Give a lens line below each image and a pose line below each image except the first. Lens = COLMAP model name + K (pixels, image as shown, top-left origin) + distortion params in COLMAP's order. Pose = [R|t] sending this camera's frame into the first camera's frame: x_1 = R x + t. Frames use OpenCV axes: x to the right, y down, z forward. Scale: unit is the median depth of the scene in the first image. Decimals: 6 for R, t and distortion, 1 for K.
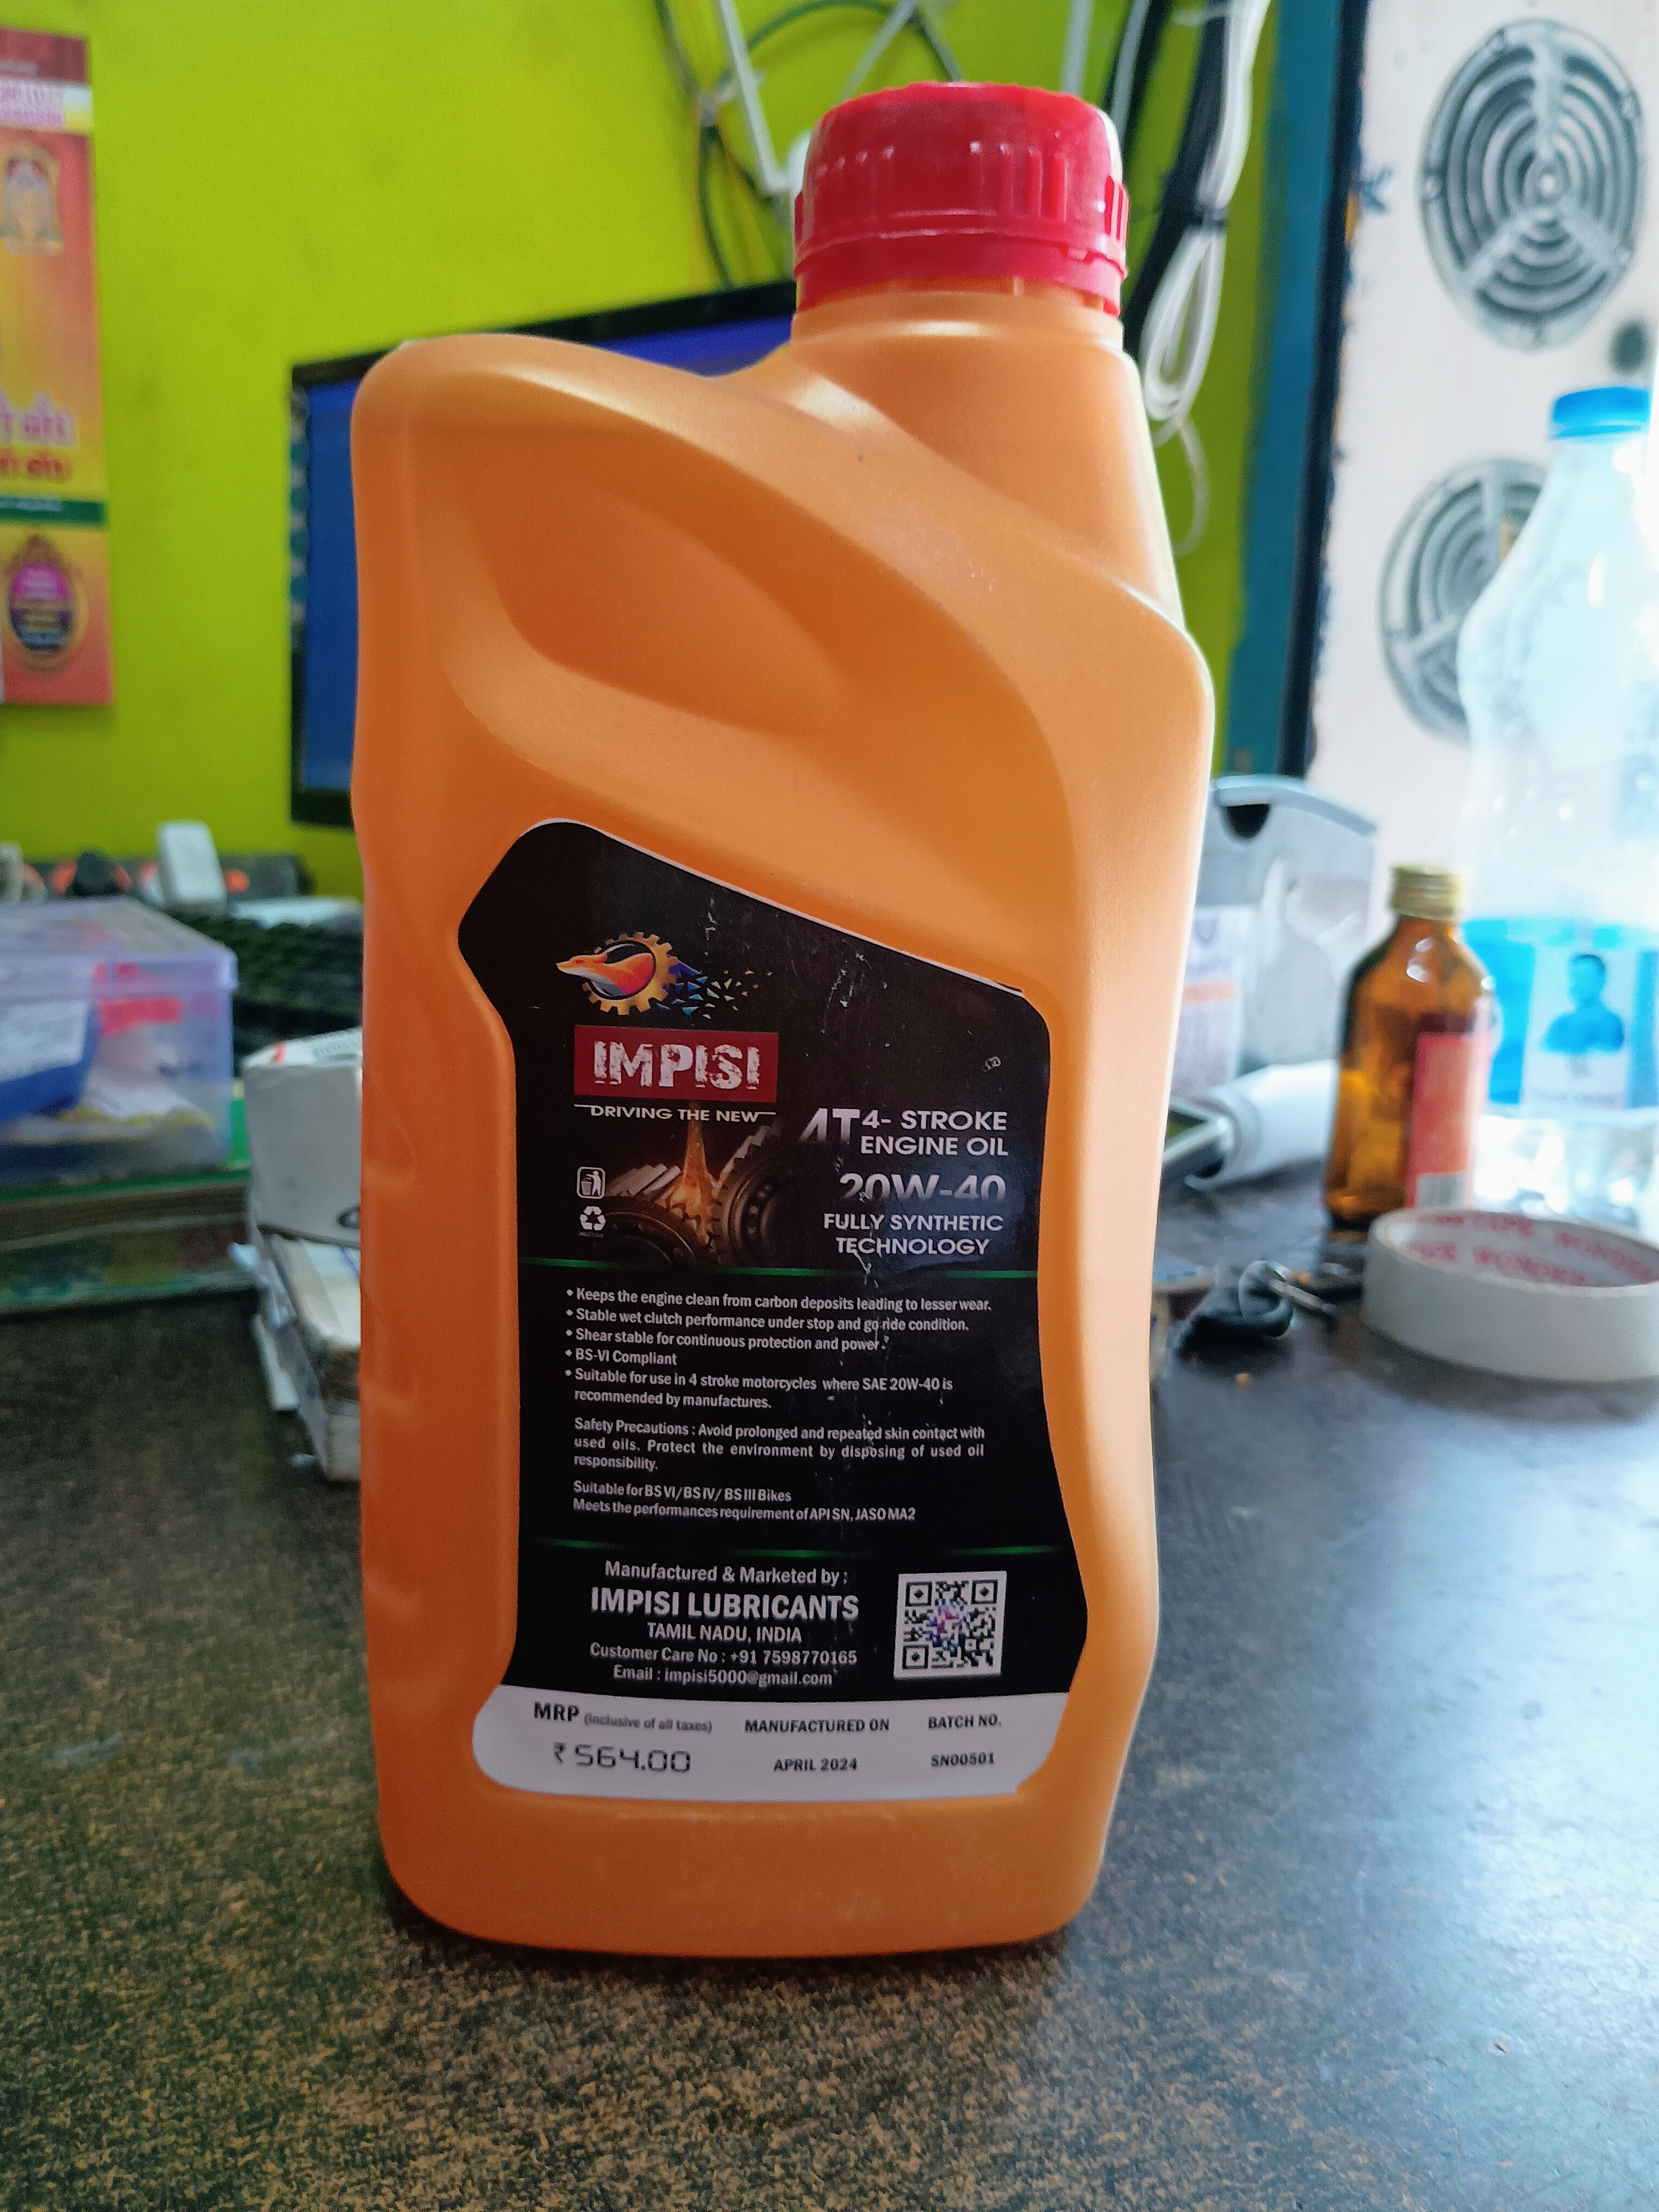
lens RADIAL K [[1947.9, 0, 820.7], [0, 1947.9, 1069.1], [0, 0, 1]] dist [0.054263, -0.114391]
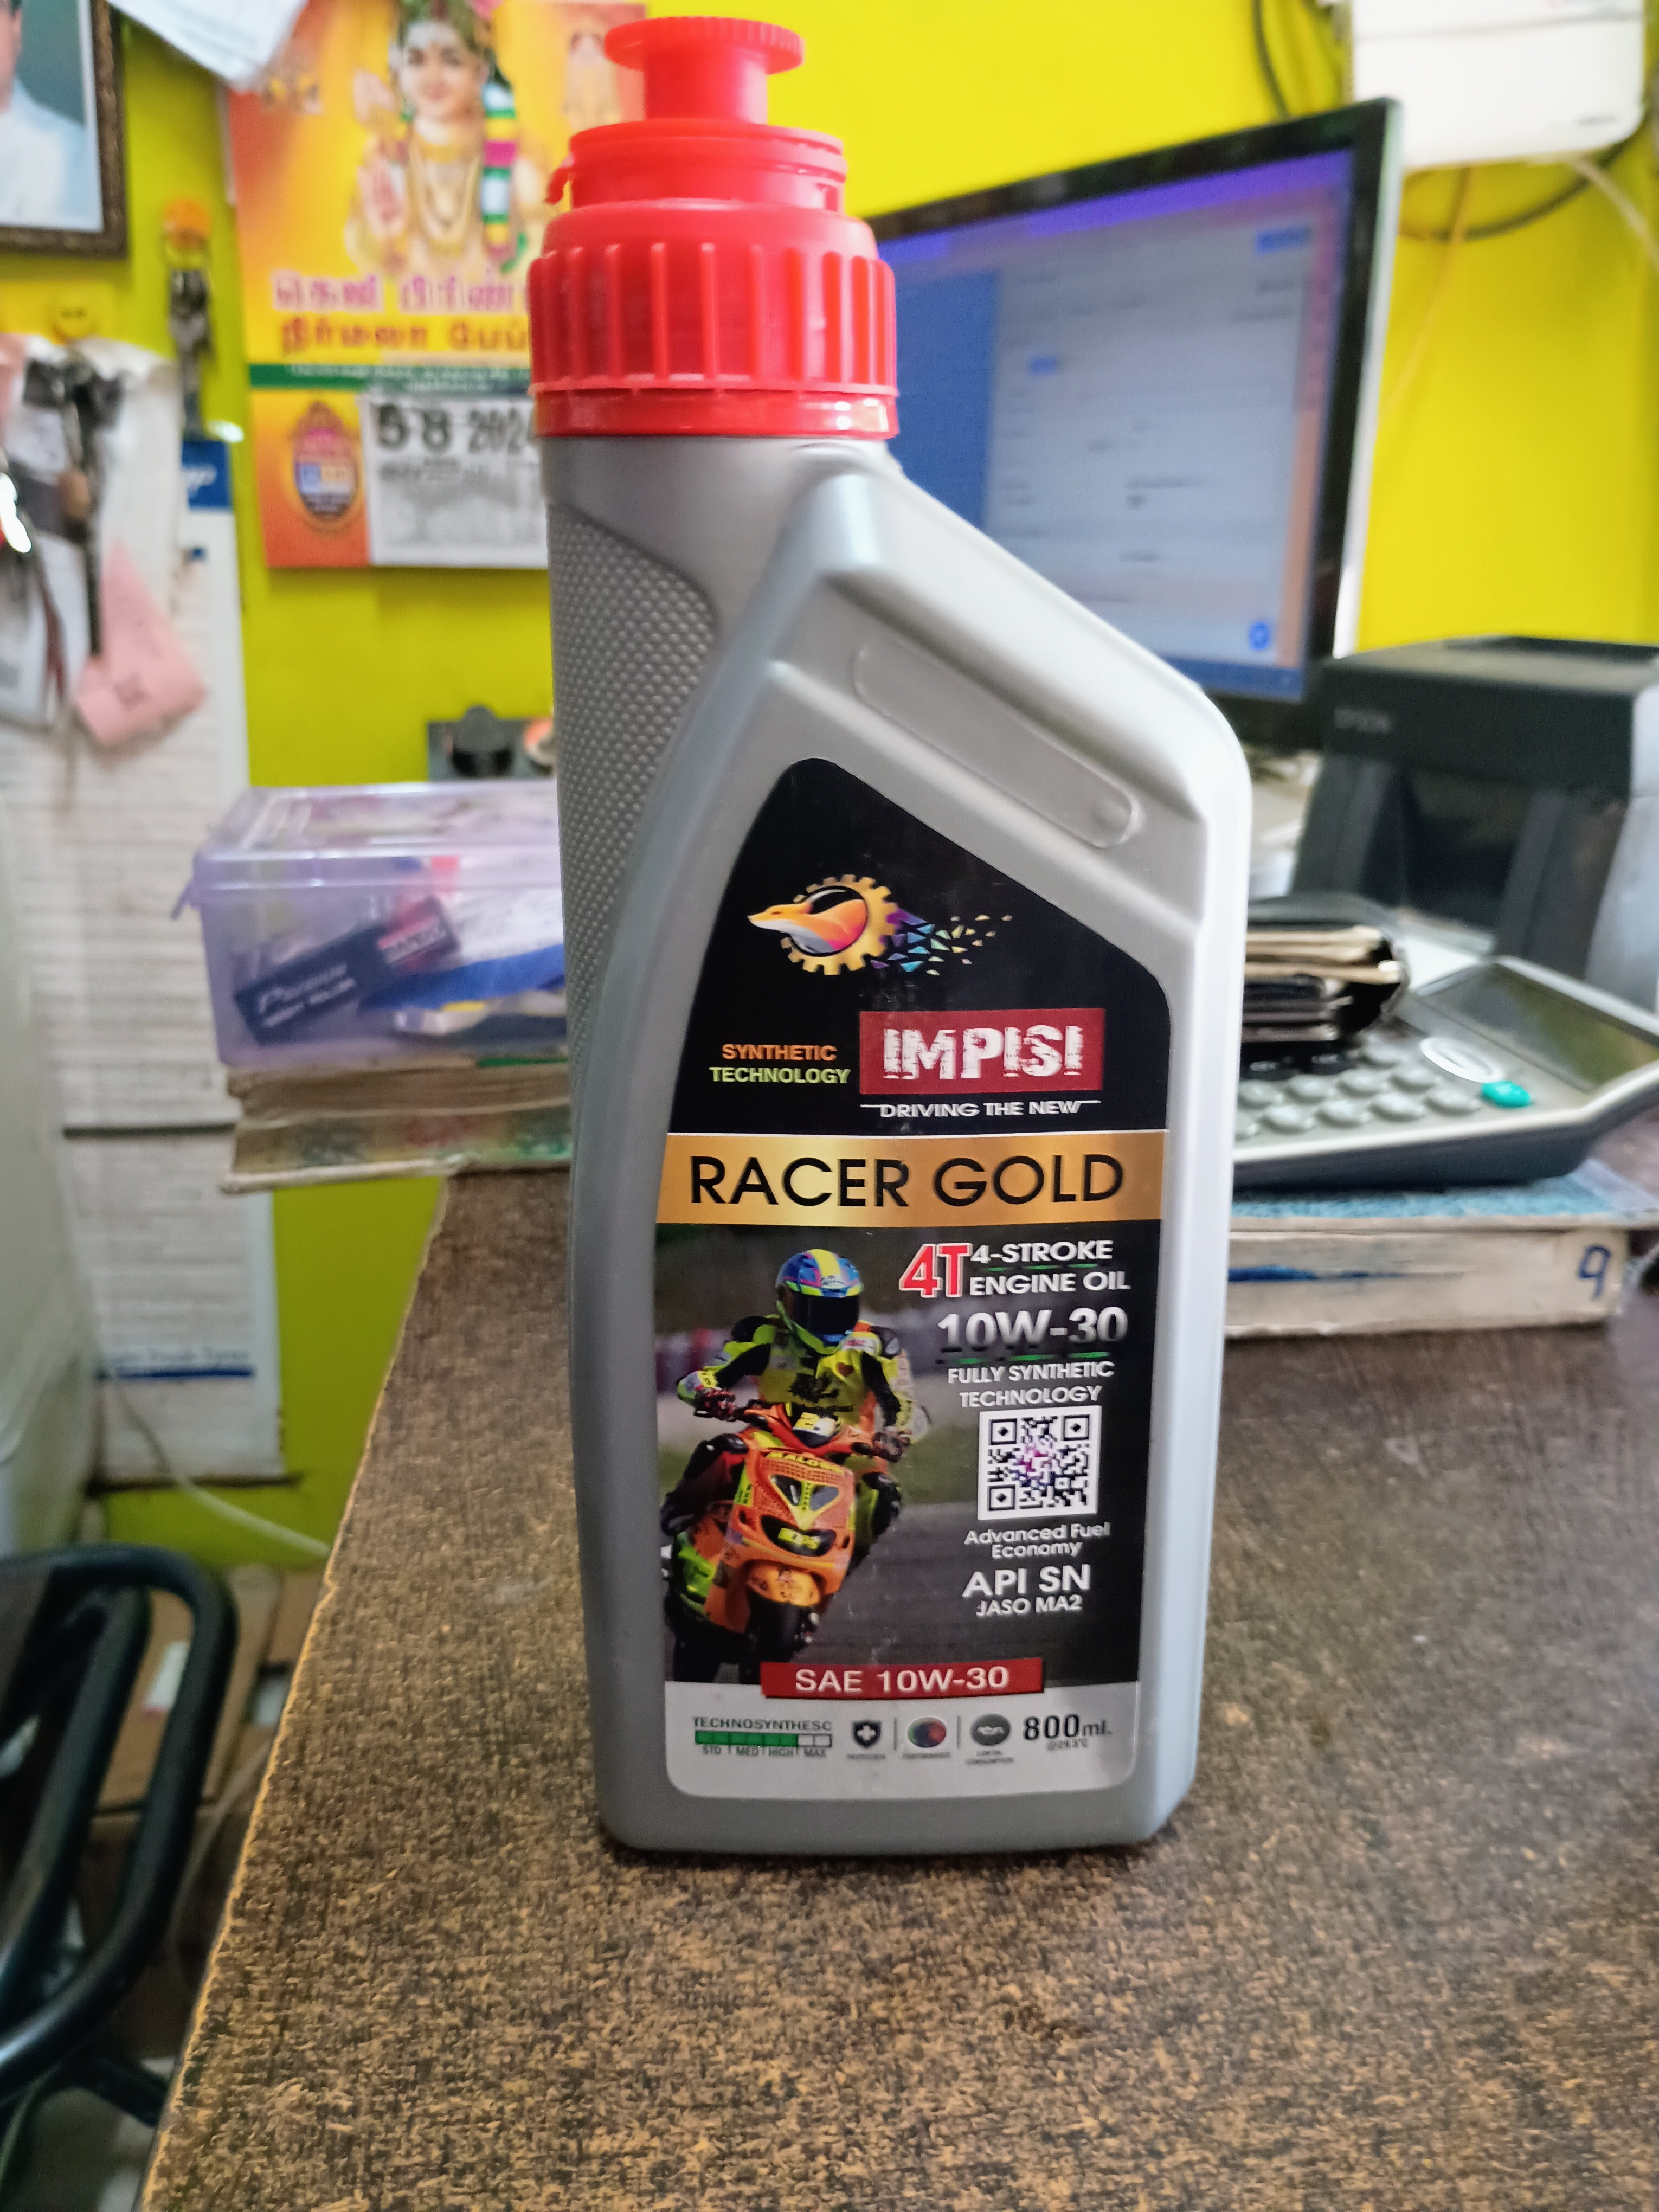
lens RADIAL K [[1947.9, 0, 868.7], [0, 1947.9, 1060.3], [0, 0, 1]] dist [0.054263, -0.114391]
pose [[0.966468, 0.050228, -0.251828, 0.102266], [-0.029106, 0.995791, 0.086908, -0.070643], [0.255133, -0.076664, 0.963862, -0.016920]]
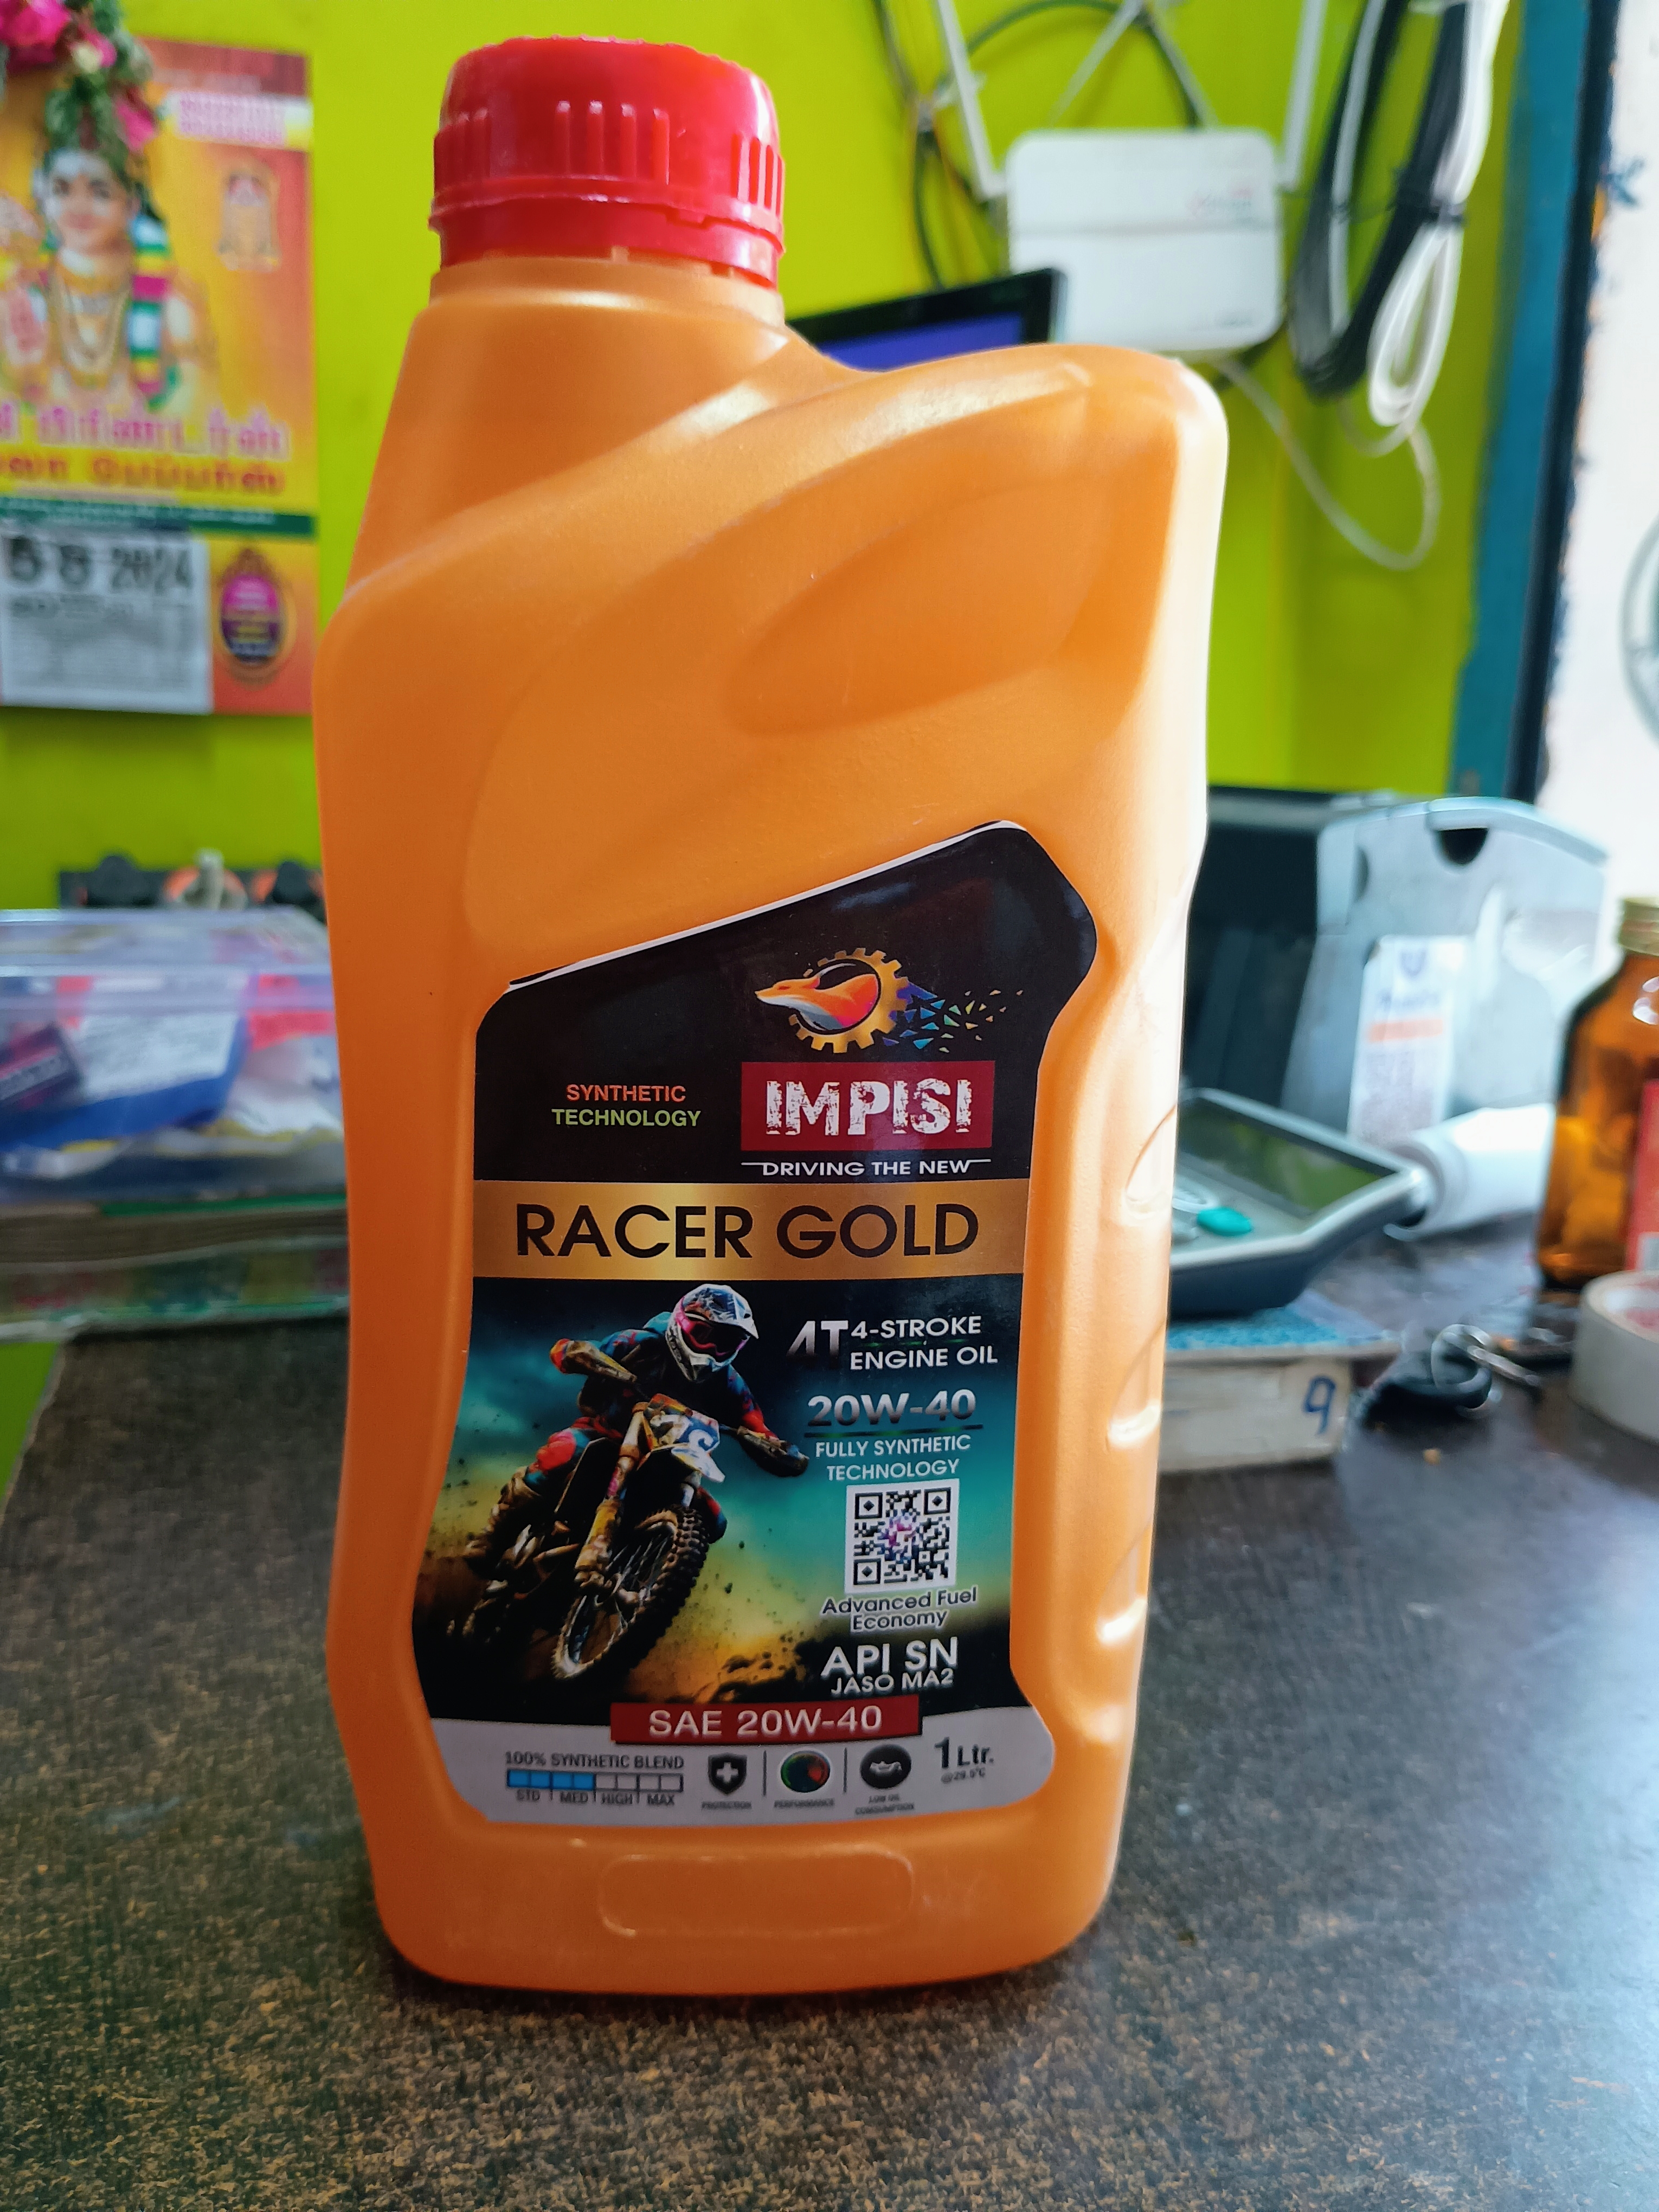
lens RADIAL K [[1947.9, 0, 846.1], [0, 1947.9, 1070.9], [0, 0, 1]] dist [0.054263, -0.114391]
pose [[0.994813, 0.026208, -0.098289, 0.052568], [-0.027038, 0.999609, -0.007126, -0.013390], [0.098064, 0.009747, 0.995132, 0.110166]]
